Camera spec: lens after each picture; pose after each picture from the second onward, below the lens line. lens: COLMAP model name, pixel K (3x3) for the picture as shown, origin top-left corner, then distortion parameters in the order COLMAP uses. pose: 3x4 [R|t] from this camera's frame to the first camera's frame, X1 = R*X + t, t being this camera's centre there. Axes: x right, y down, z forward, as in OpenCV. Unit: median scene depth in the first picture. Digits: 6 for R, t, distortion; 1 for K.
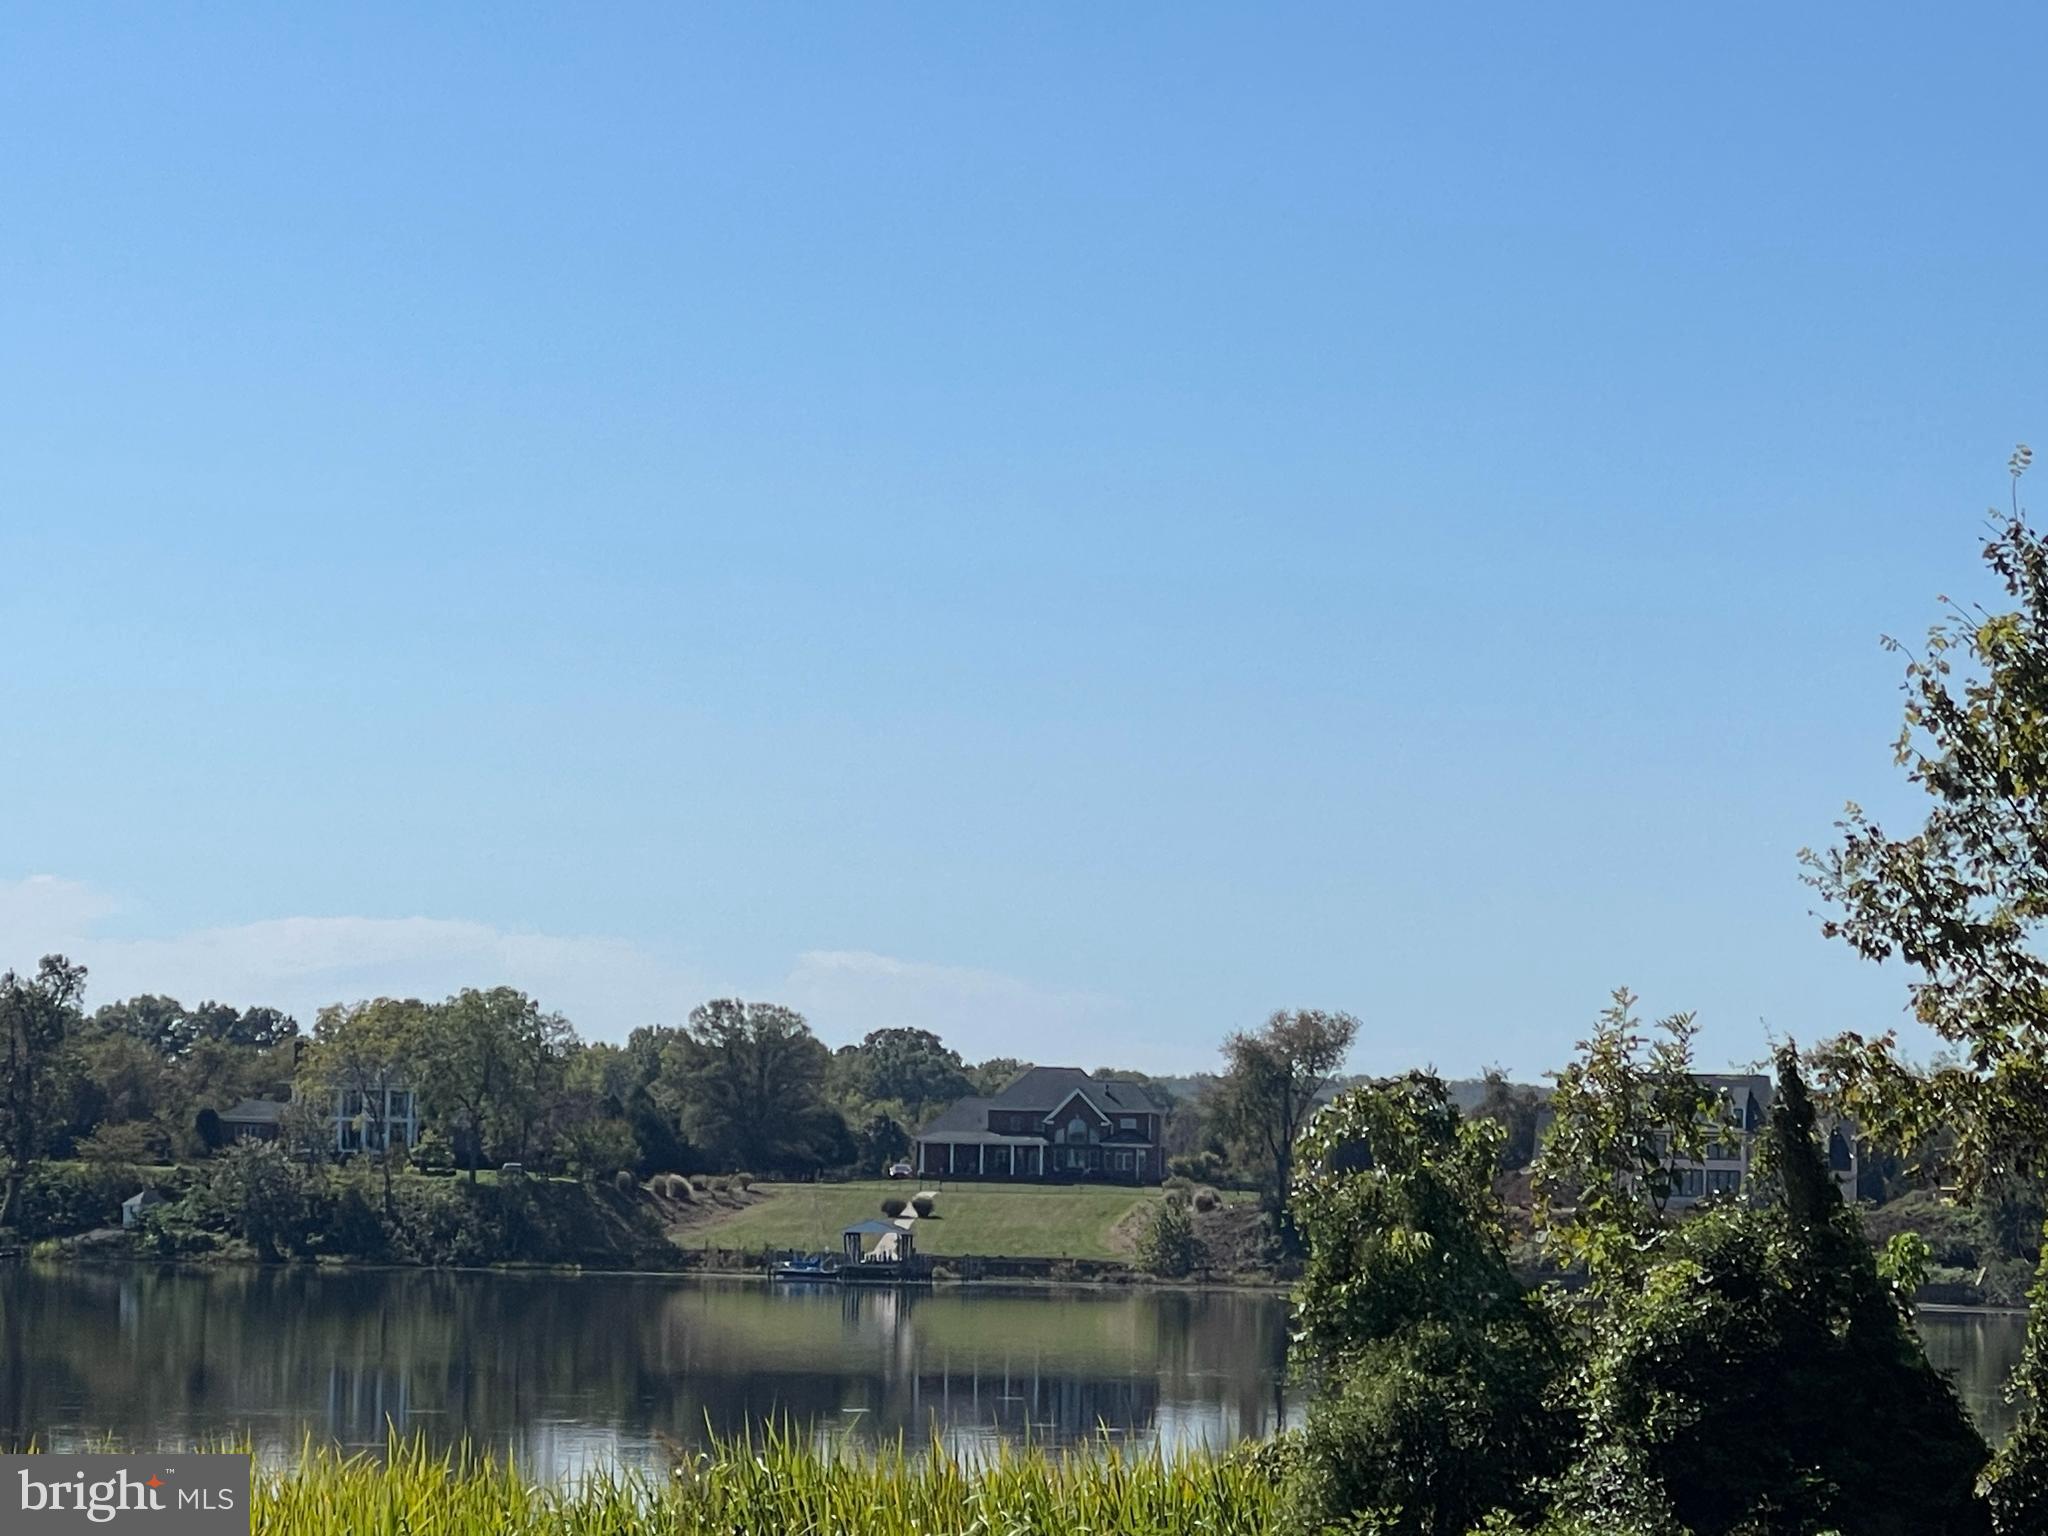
lens RADIAL K [[7474.6, 0, 1024.0], [0, 7474.6, 768.0], [0, 0, 1]] dist [-0.096303, -1.704976]
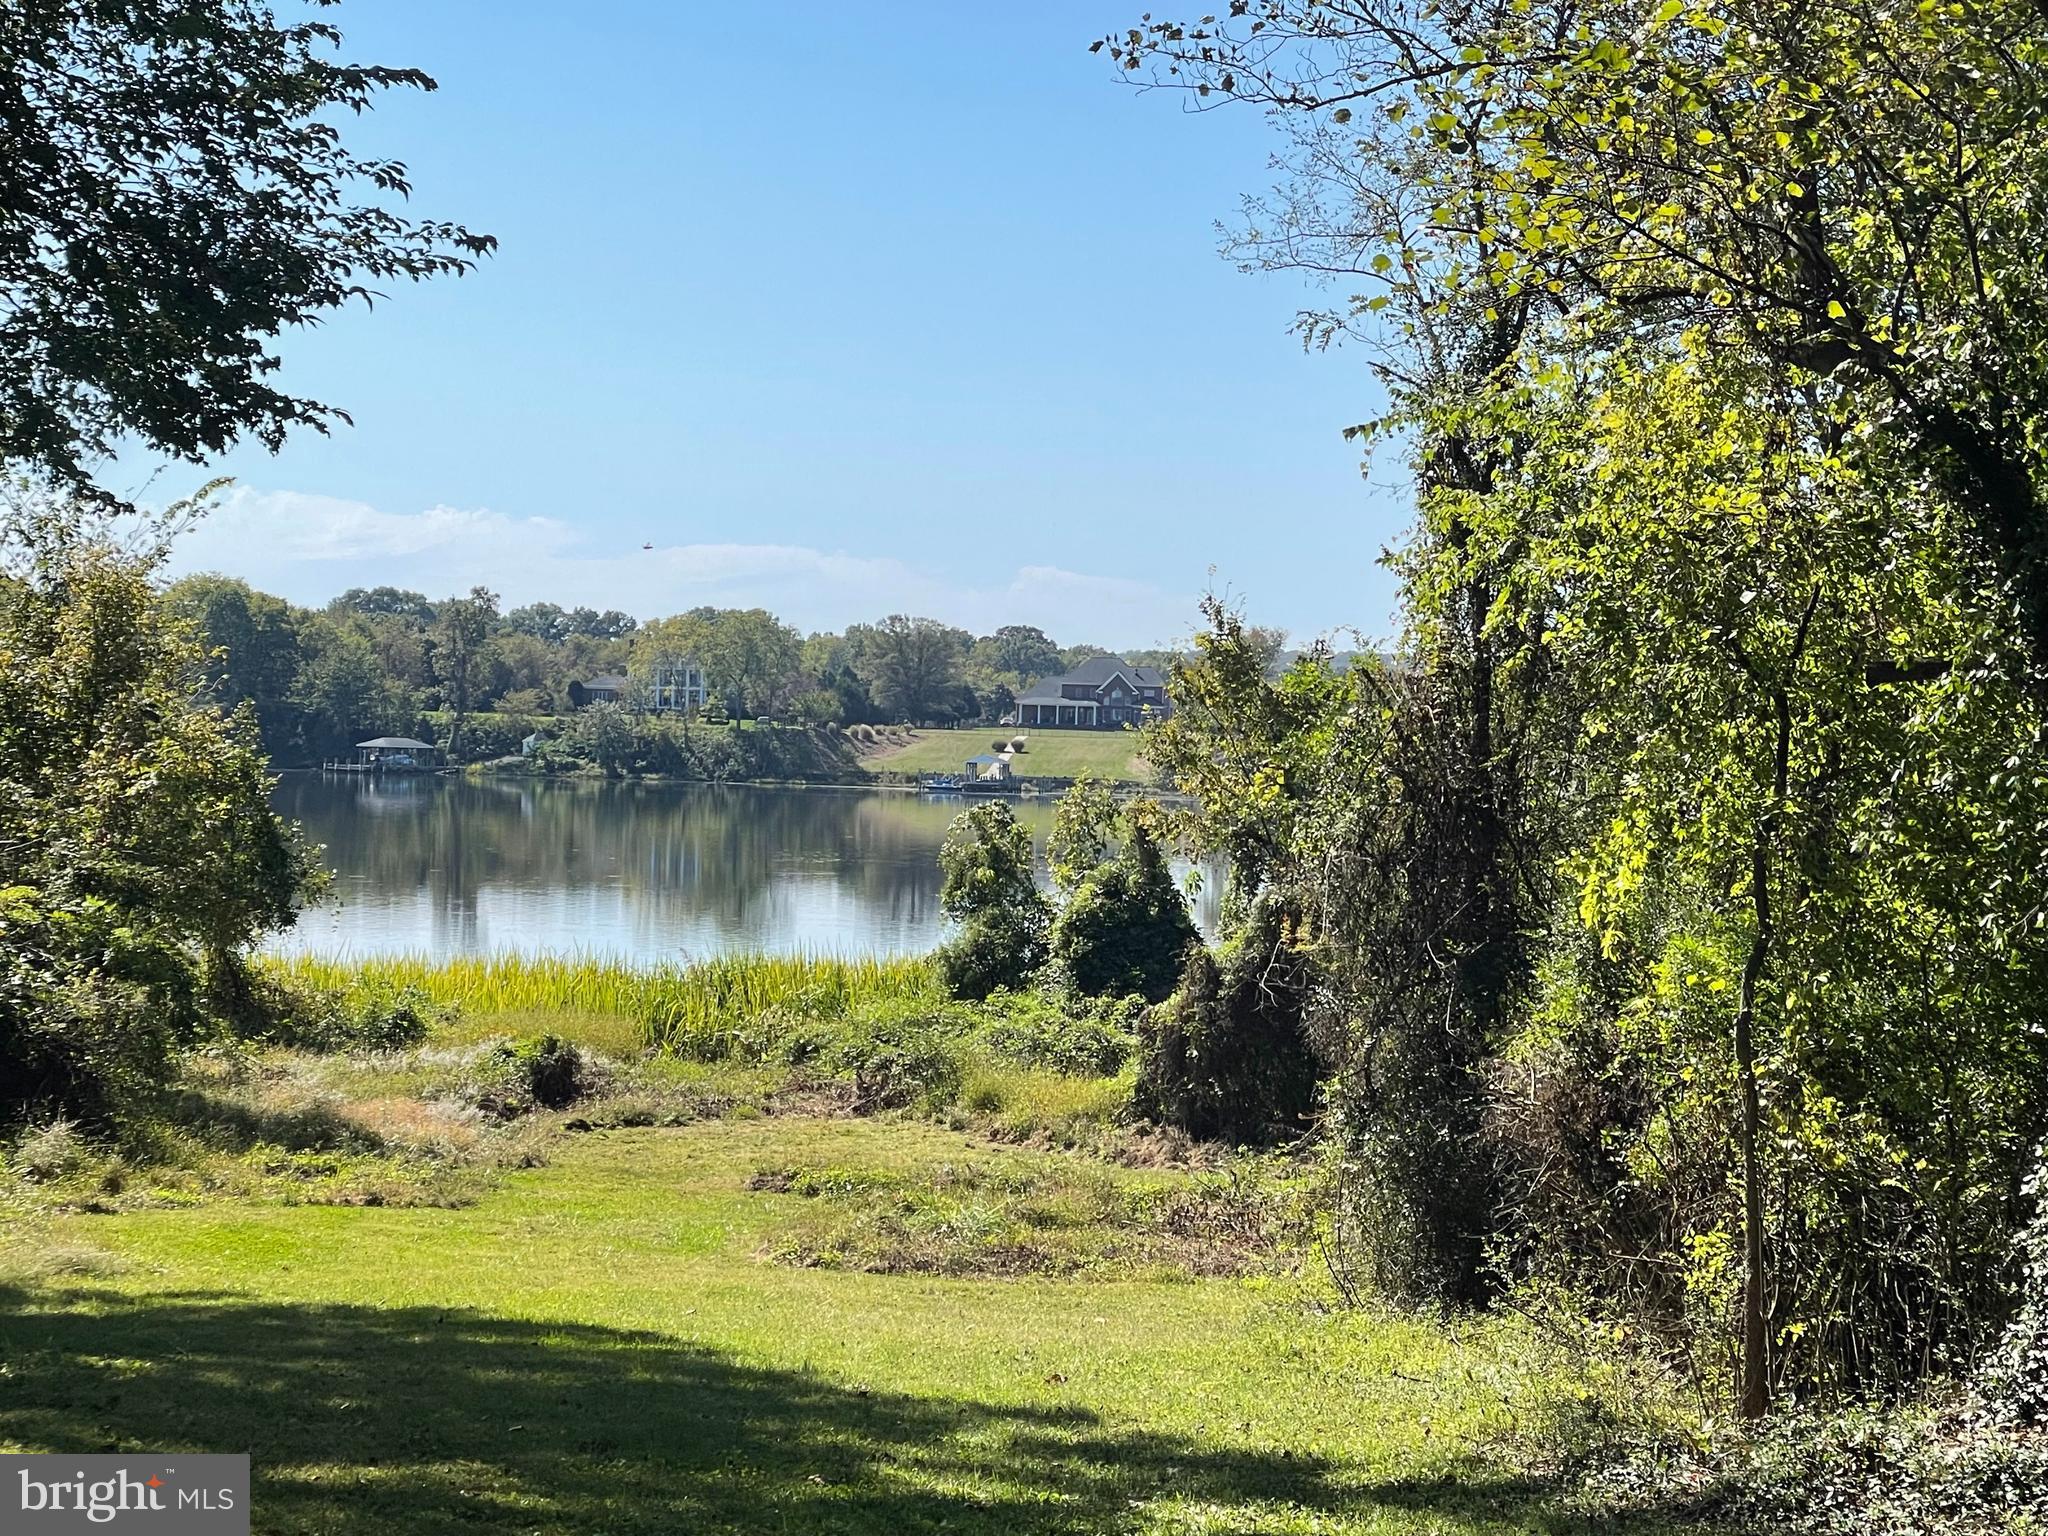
lens RADIAL K [[4874.3, 0, 1024.0], [0, 4874.3, 768.0], [0, 0, 1]] dist [-0.397121, 4.805911]
pose [[0.999807, 0.006118, -0.018691, 0.006967], [-0.004865, 0.997786, 0.066333, -0.005735], [0.019055, -0.066230, 0.997622, -0.044067]]
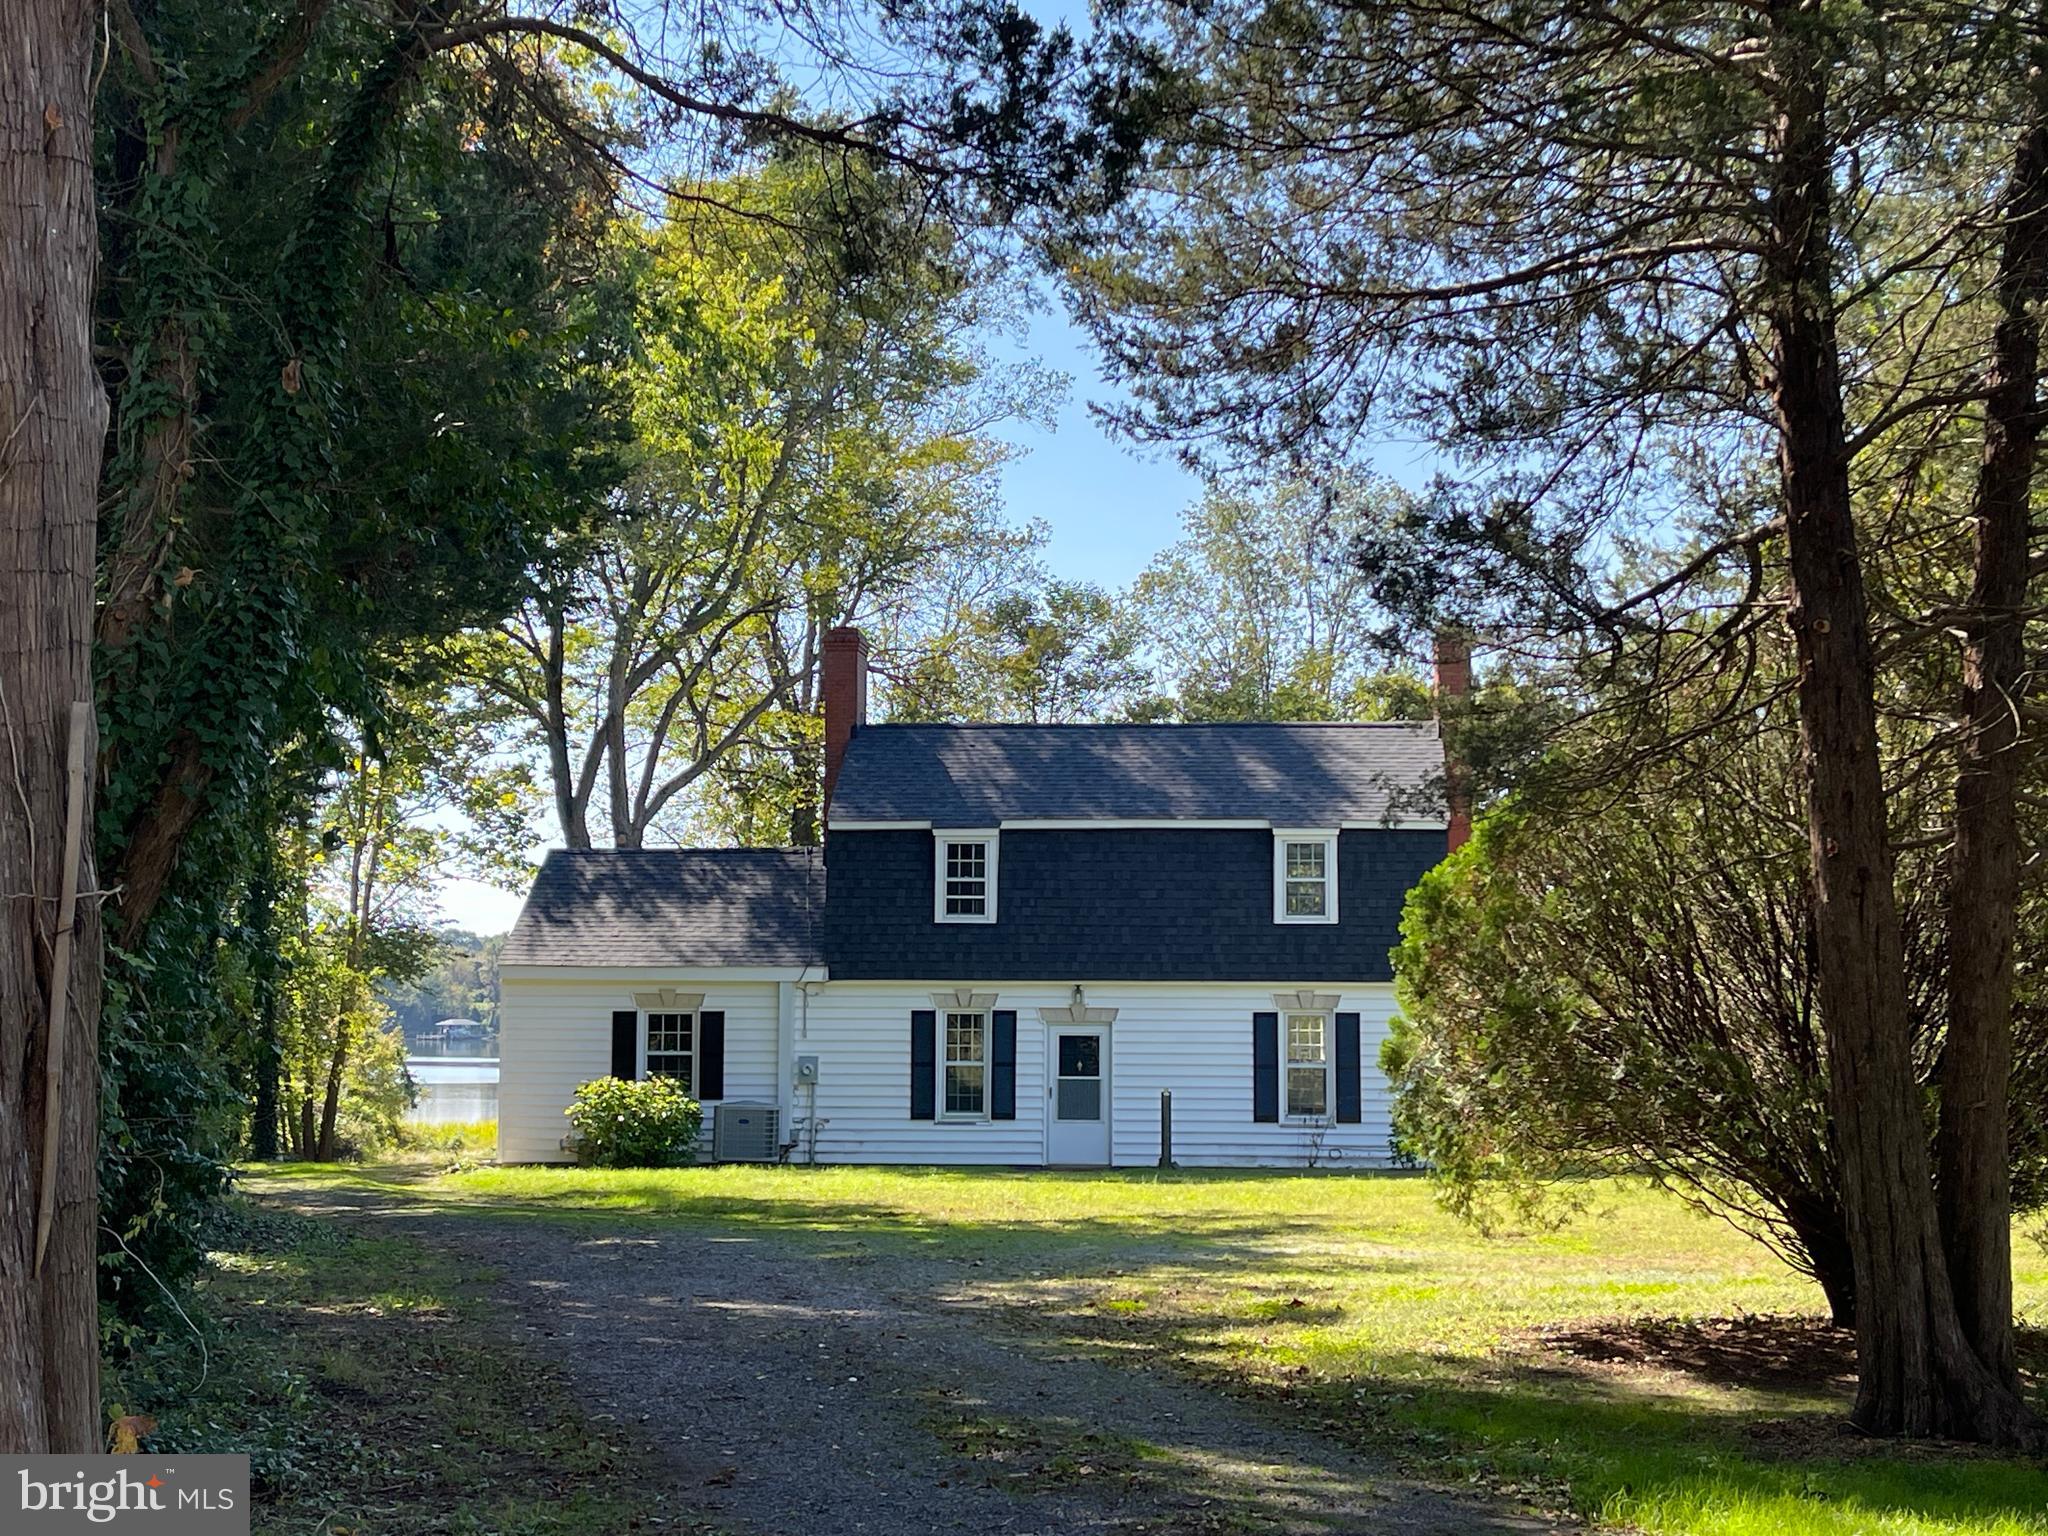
lens RADIAL K [[2847.4, 0, 1024.0], [0, 2847.4, 768.0], [0, 0, 1]] dist [0.131922, -0.016935]
pose [[0.998732, -0.015686, 0.047845, 0.015816], [0.016722, 0.999632, -0.021340, -0.010422], [-0.047492, 0.022113, 0.998627, -0.101861]]
